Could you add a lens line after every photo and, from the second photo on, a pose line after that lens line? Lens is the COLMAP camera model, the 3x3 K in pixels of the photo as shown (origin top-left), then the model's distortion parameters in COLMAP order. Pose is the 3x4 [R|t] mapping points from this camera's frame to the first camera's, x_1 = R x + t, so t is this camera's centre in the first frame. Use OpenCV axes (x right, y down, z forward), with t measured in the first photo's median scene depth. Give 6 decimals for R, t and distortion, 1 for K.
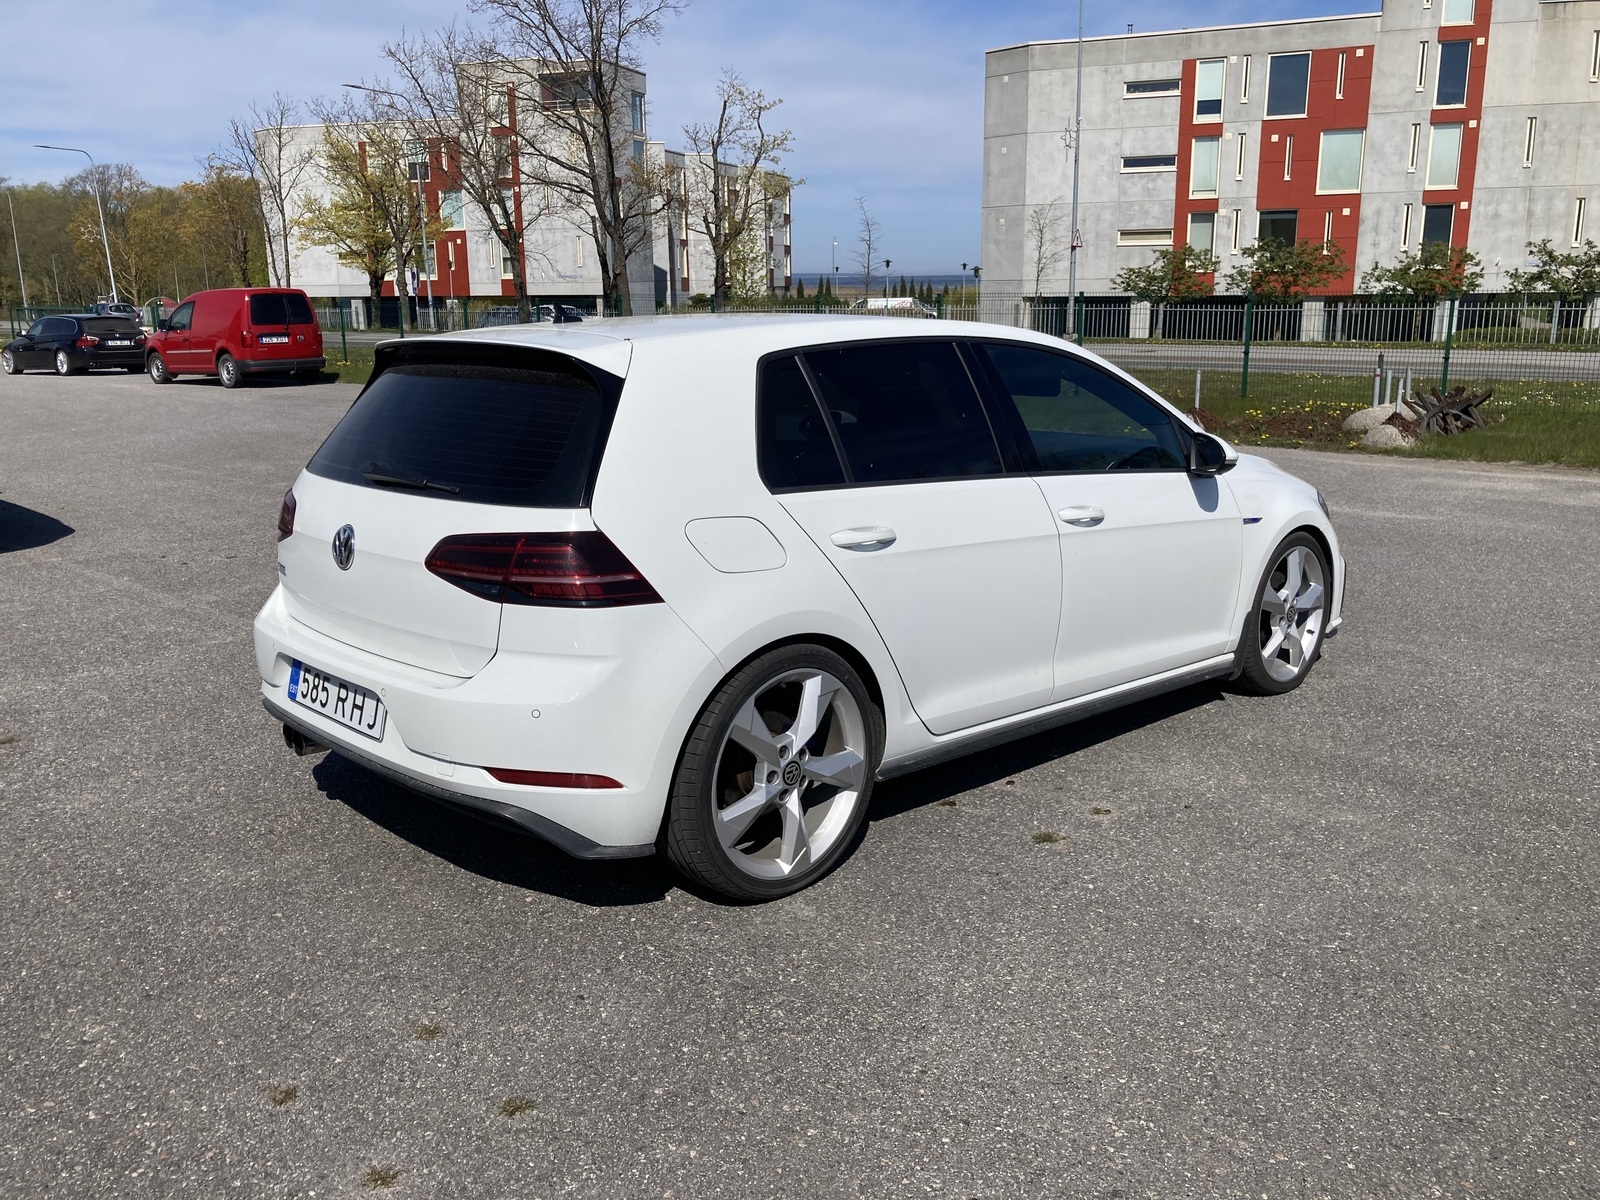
lens RADIAL K [[1289.0, 0, 800.7], [0, 1289.0, 606.4], [0, 0, 1]] dist [0.000967, 0.002003]
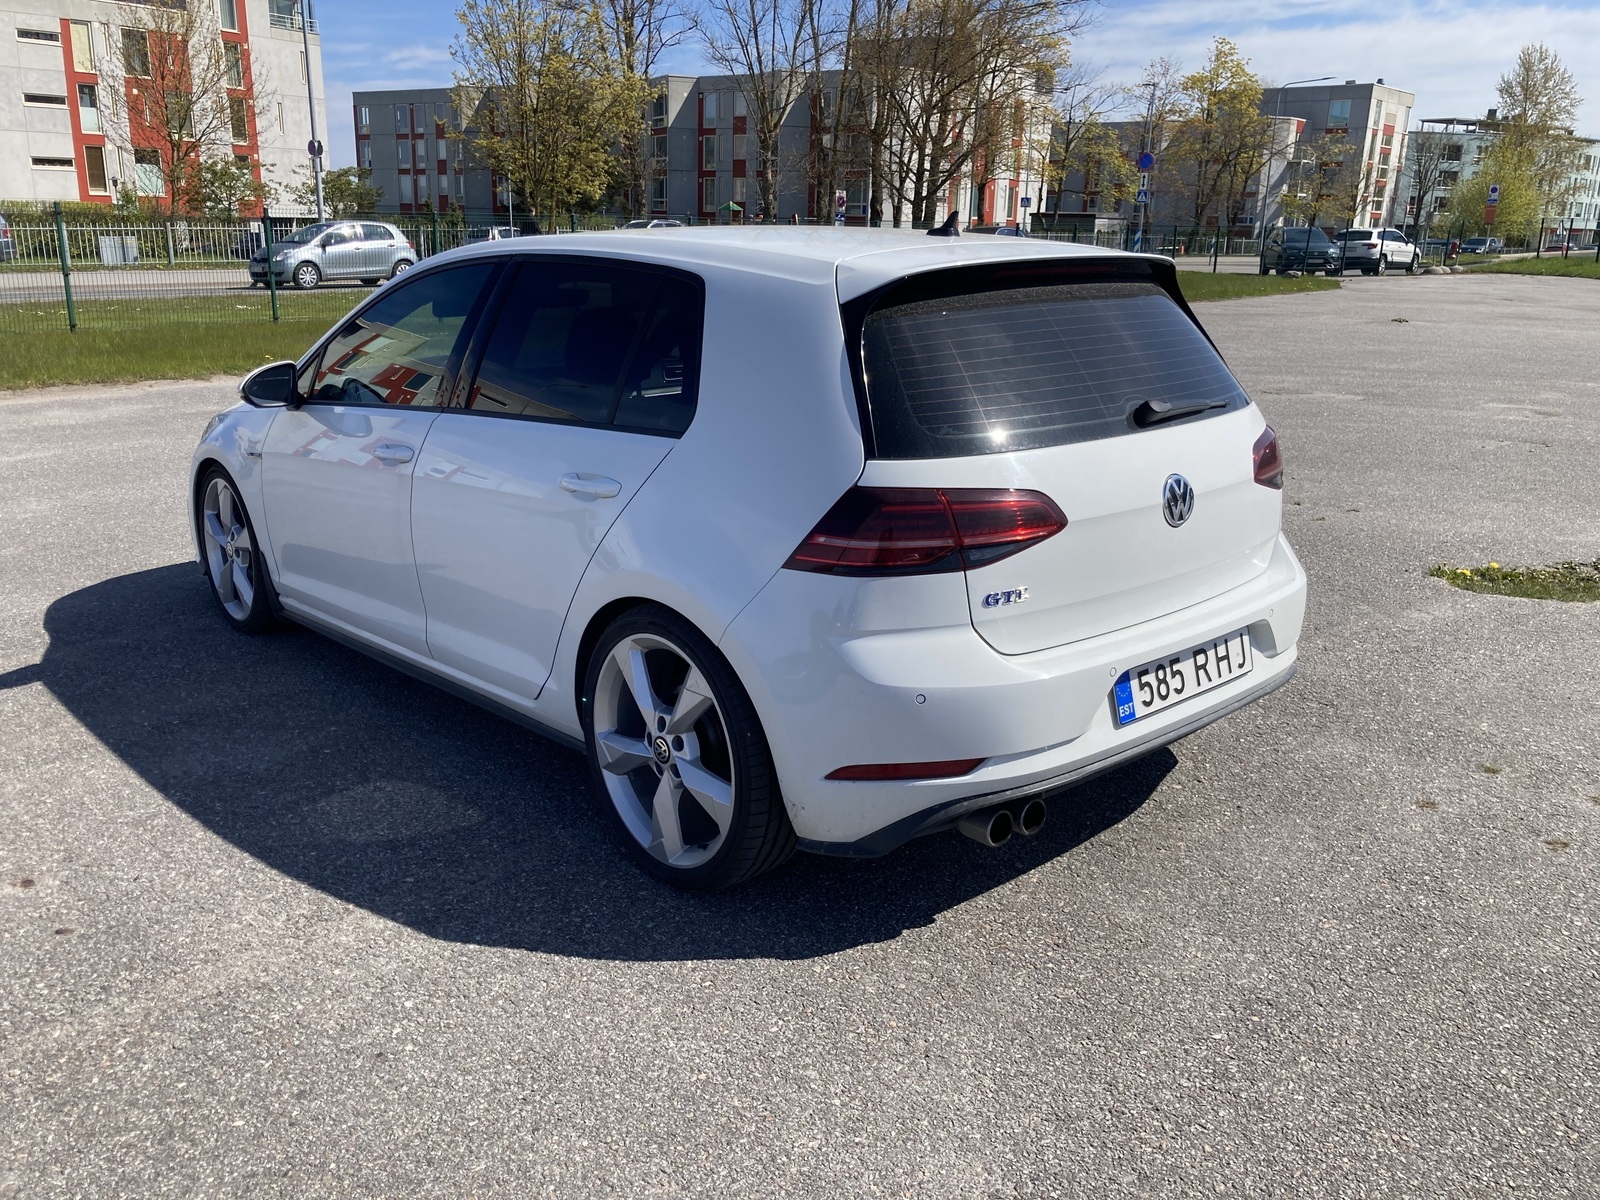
lens RADIAL K [[1289.0, 0, 800.3], [0, 1289.0, 597.8], [0, 0, 1]] dist [0.000967, 0.002003]
pose [[0.040633, -0.255973, 0.965829, -1.196662], [0.210058, 0.947214, 0.242202, -0.243096], [-0.976844, 0.193038, 0.092258, 1.160478]]
